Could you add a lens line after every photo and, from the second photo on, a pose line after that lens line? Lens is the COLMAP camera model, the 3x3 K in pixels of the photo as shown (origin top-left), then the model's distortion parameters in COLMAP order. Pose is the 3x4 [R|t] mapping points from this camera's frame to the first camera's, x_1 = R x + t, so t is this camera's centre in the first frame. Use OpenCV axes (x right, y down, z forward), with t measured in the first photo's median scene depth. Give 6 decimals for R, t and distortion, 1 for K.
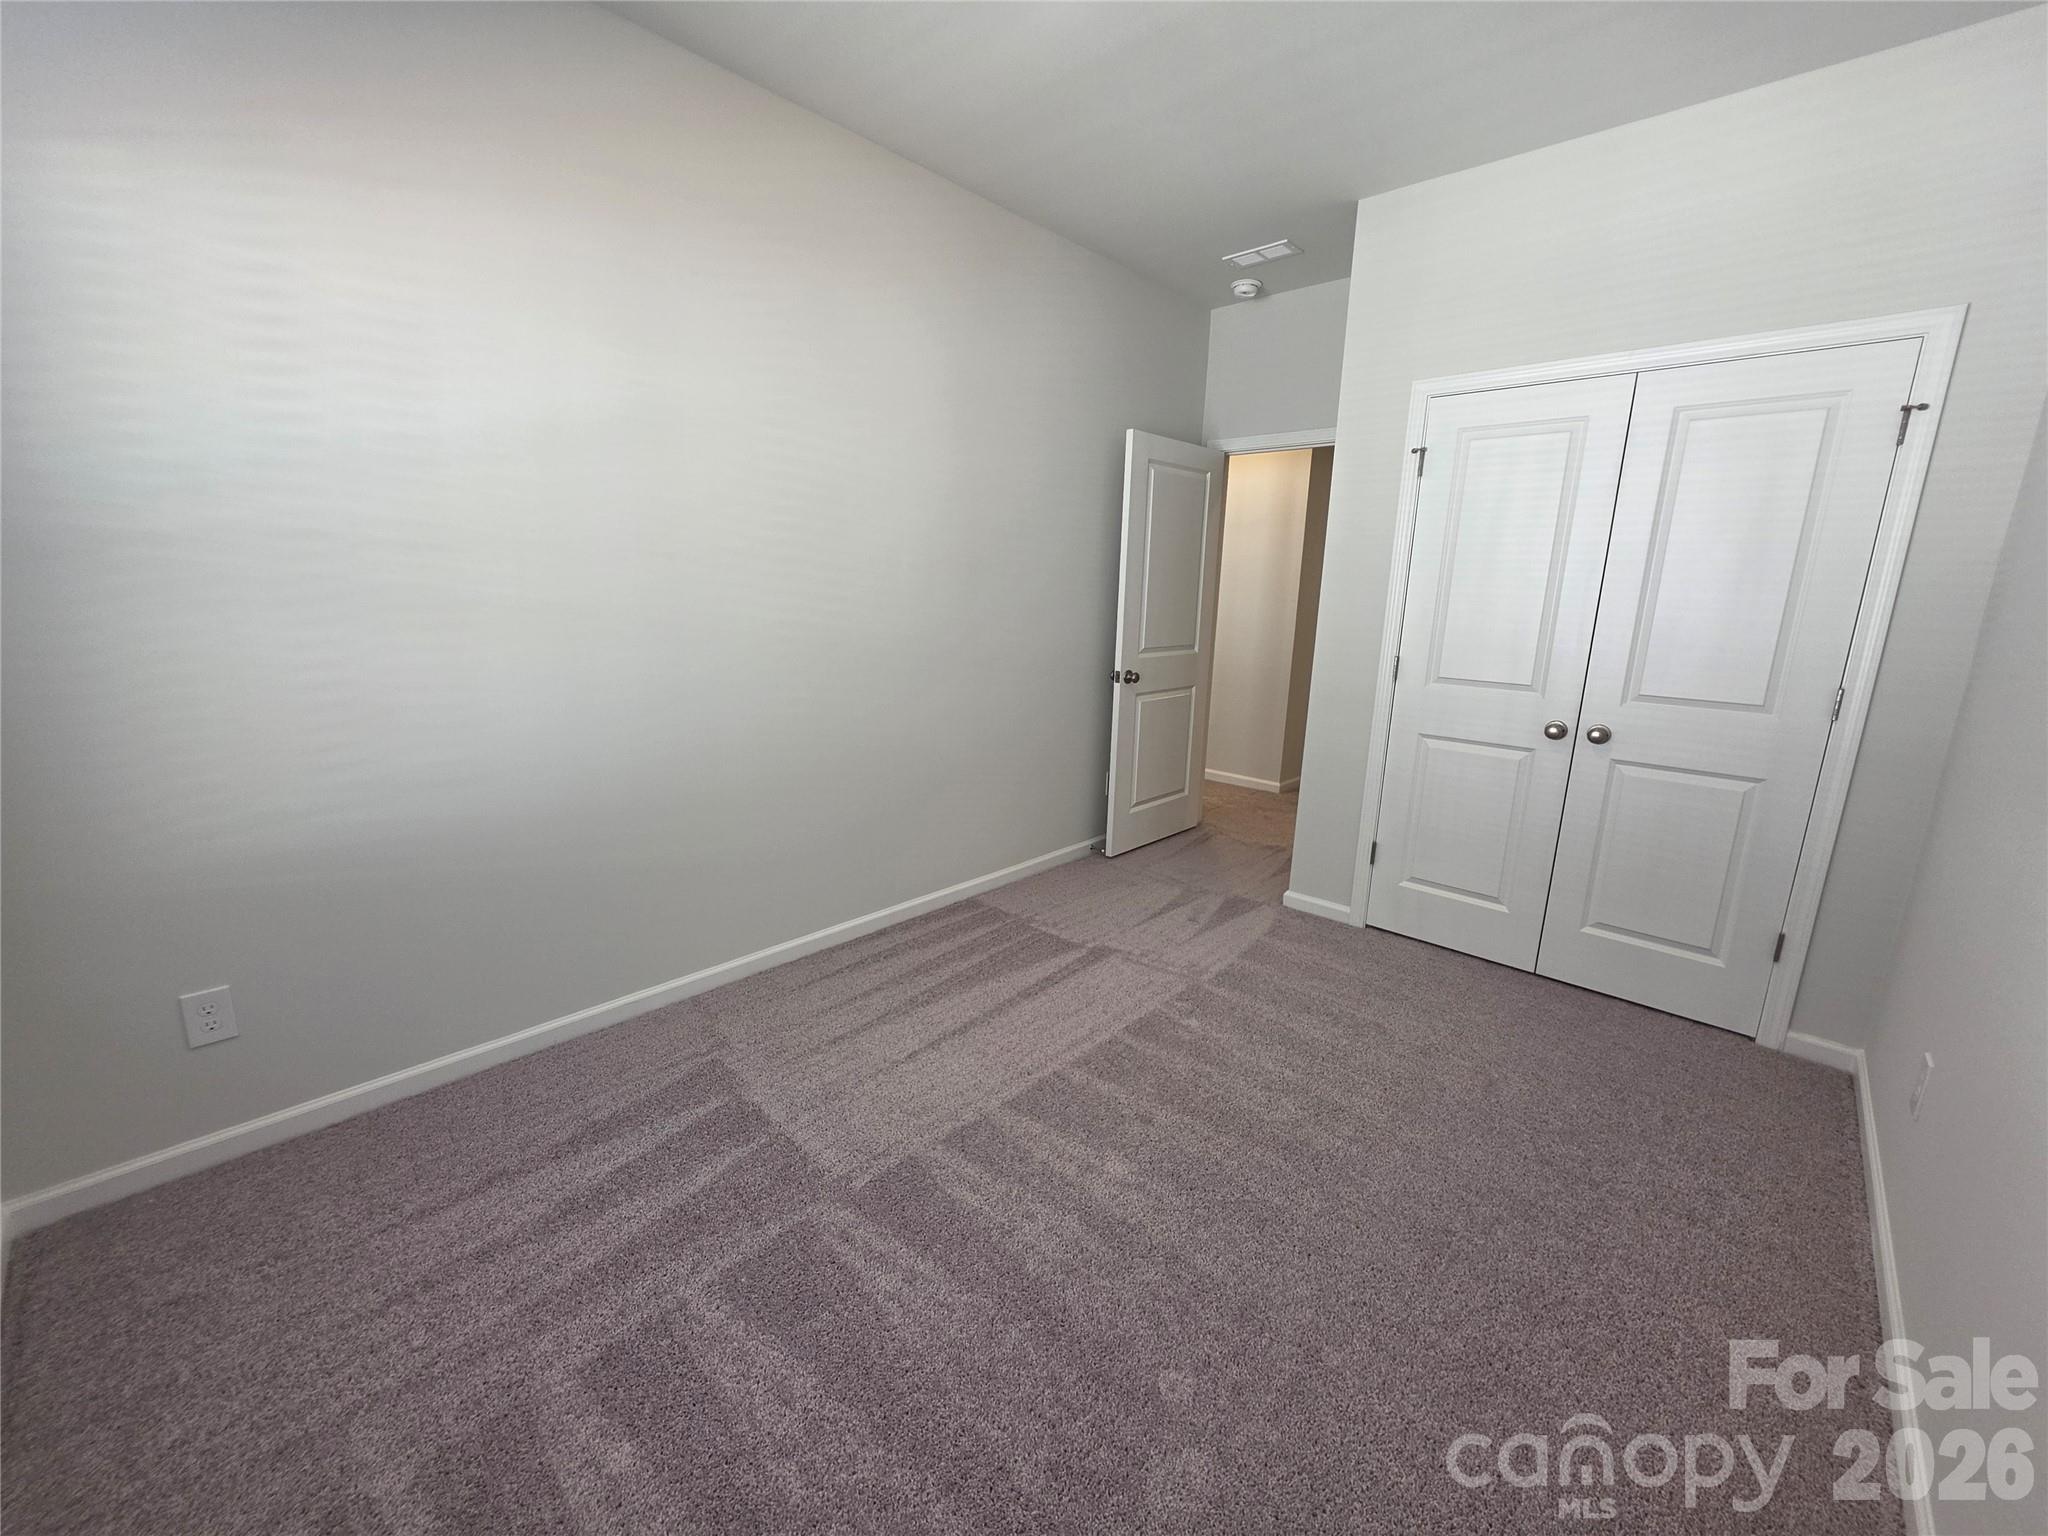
lens RADIAL K [[823.1, 0, 1041.5], [0, 823.1, 780.7], [0, 0, 1]] dist [0.001103, 0.000203]
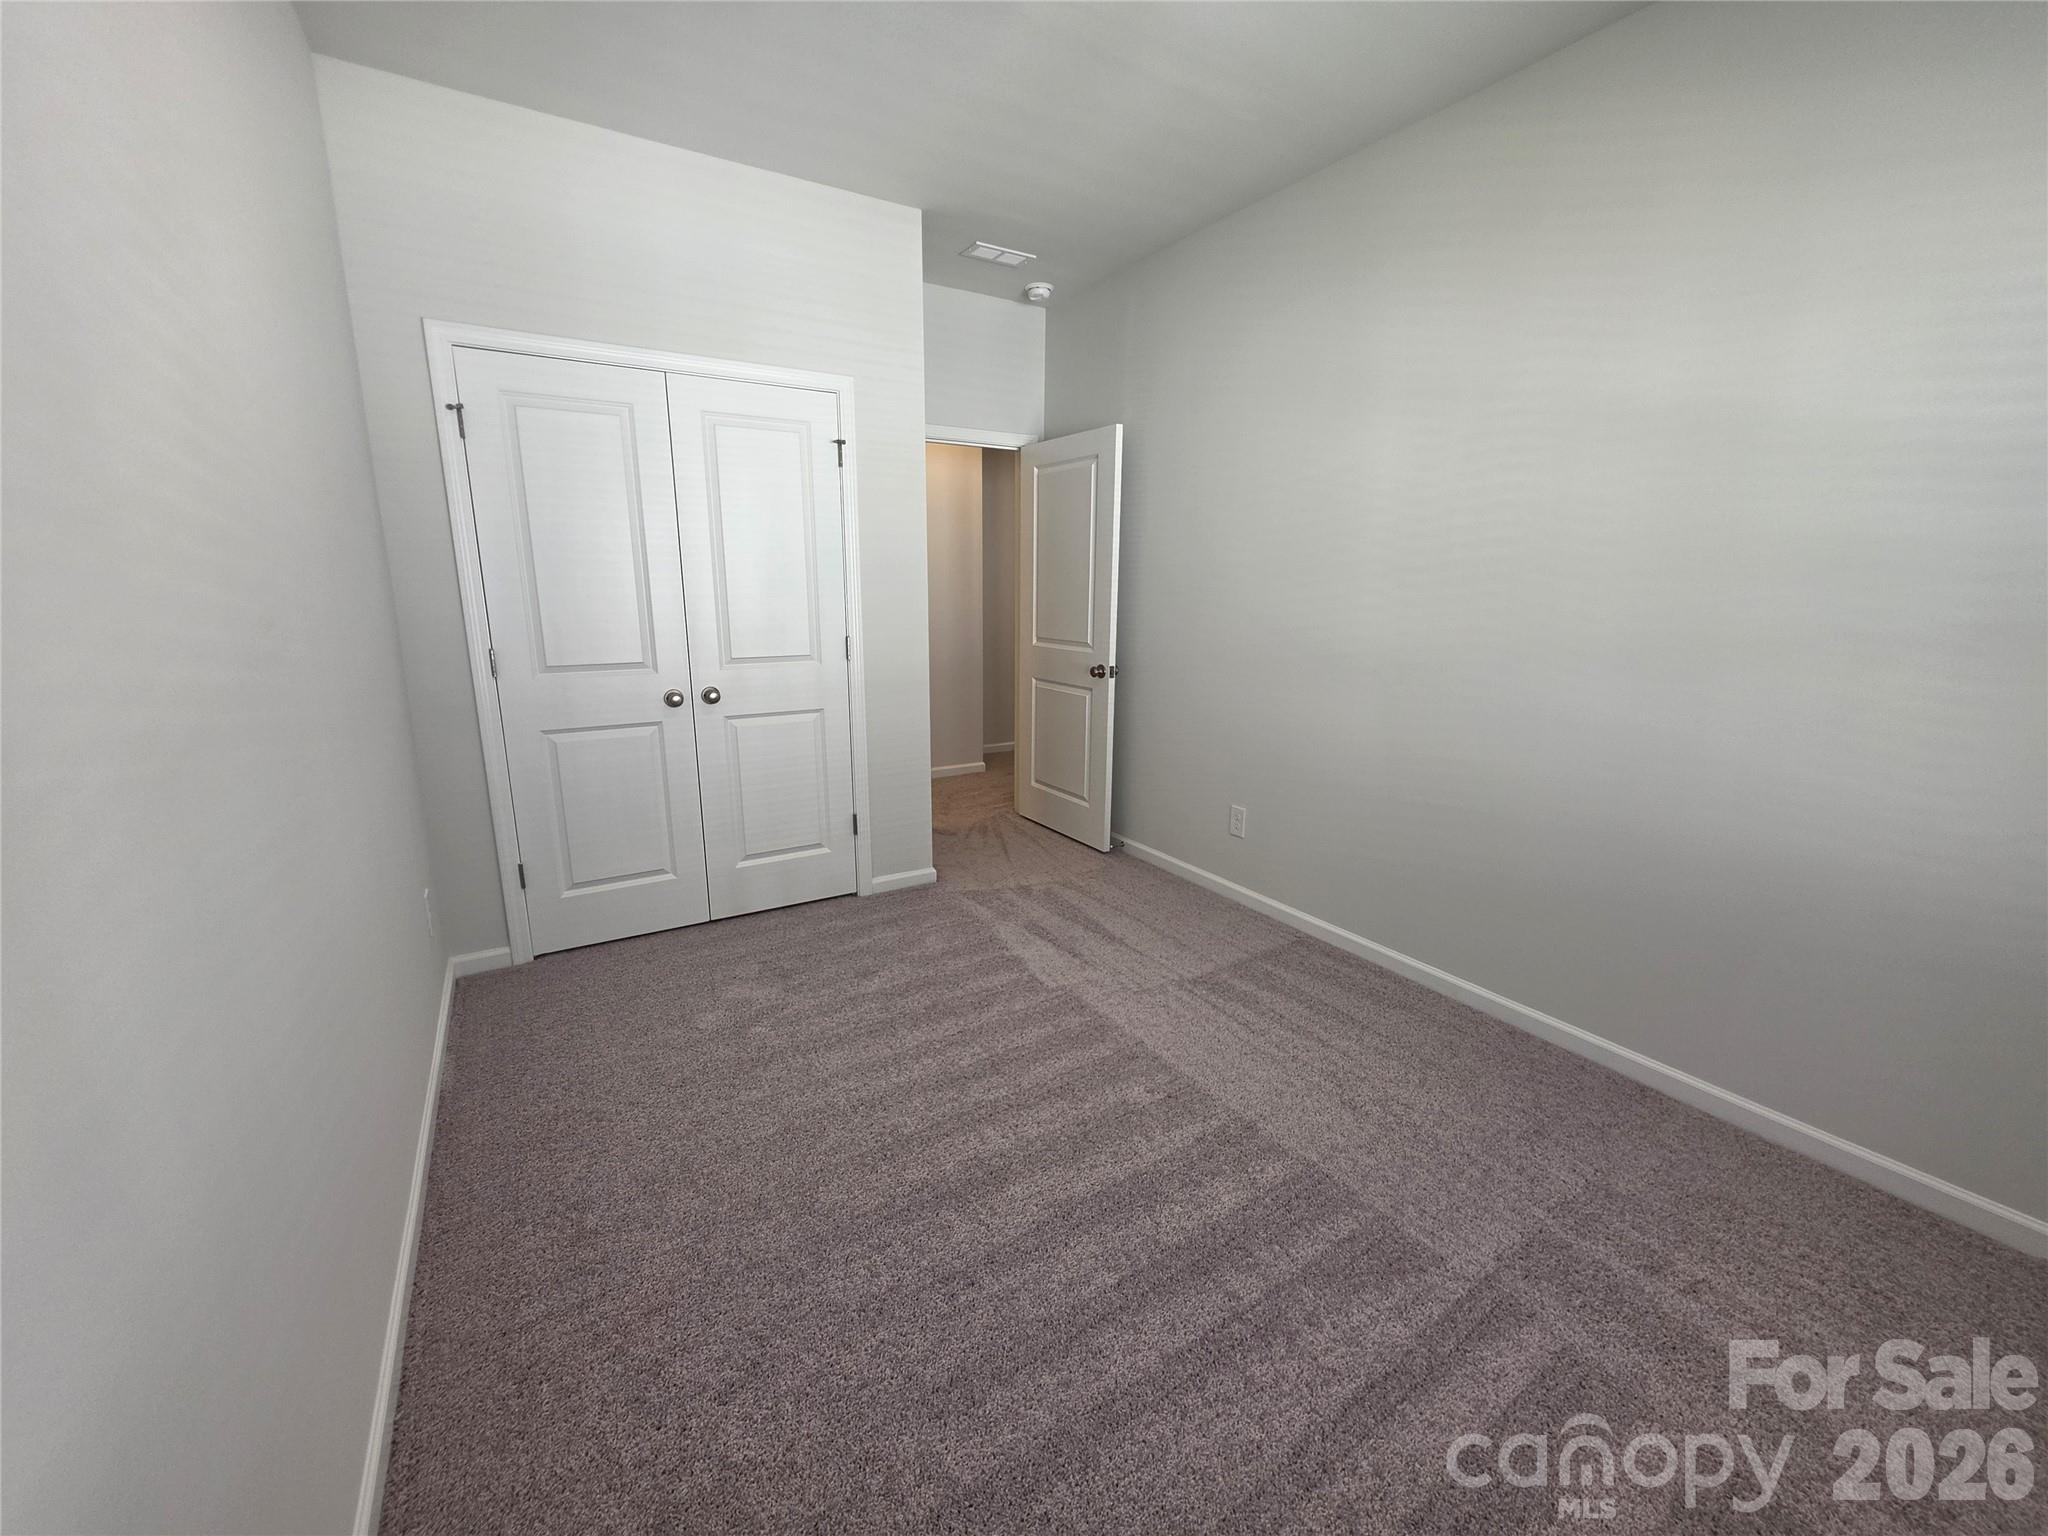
lens RADIAL K [[823.1, 0, 1035.8], [0, 823.1, 764.2], [0, 0, 1]] dist [0.001103, 0.000203]
pose [[0.272987, -0.234548, 0.932987, -0.278393], [0.223853, 0.958689, 0.175511, -0.066326], [-0.935611, 0.160940, 0.314214, 0.246538]]
